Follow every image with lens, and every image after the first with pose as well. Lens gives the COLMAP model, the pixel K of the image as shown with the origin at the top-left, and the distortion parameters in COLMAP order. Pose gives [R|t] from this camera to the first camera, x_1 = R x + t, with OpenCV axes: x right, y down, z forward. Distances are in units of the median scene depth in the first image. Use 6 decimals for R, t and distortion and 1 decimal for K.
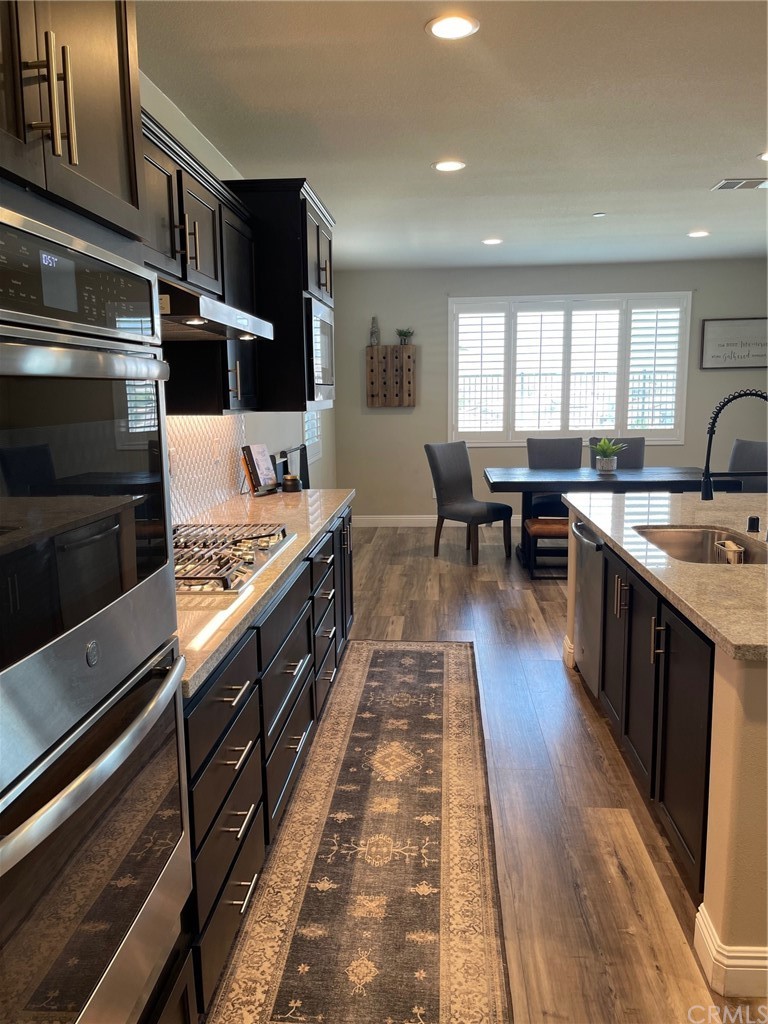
lens RADIAL K [[770.1, 0, 384.0], [0, 770.1, 512.0], [0, 0, 1]] dist [0.065229, -0.085121]
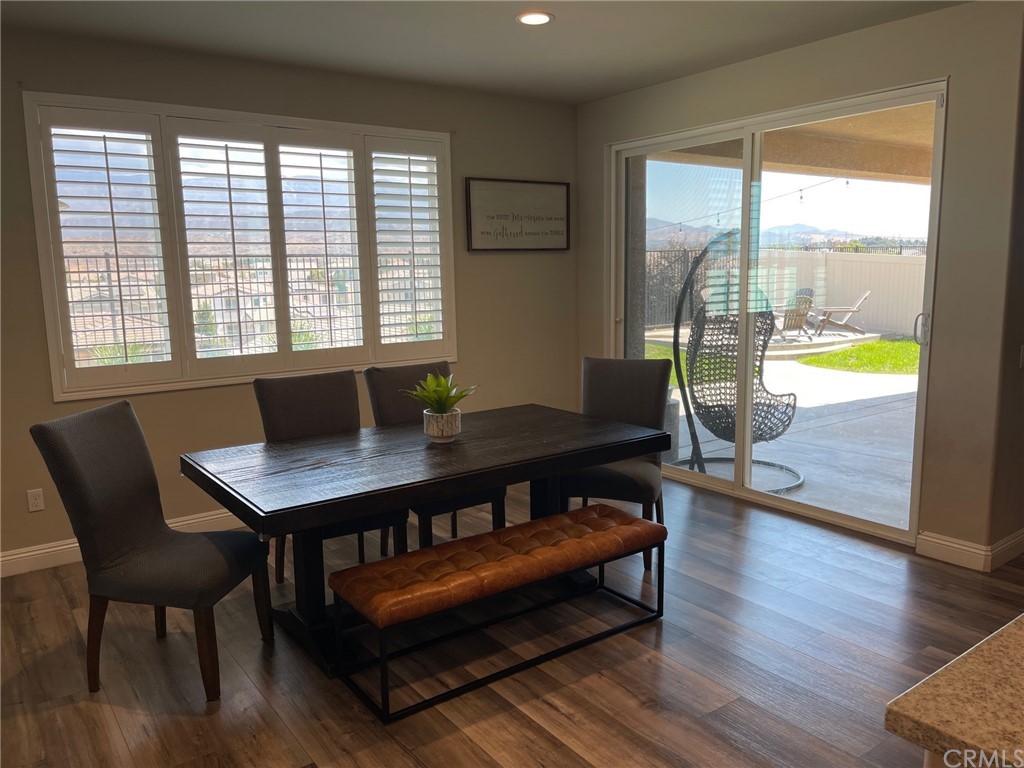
lens RADIAL K [[773.6, 0, 512.0], [0, 773.6, 384.0], [0, 0, 1]] dist [0.073921, -0.090702]
pose [[0.761852, -0.098124, 0.640275, -0.023818], [0.107298, 0.993921, 0.024649, -0.158168], [-0.638802, 0.049921, 0.767750, 0.902749]]
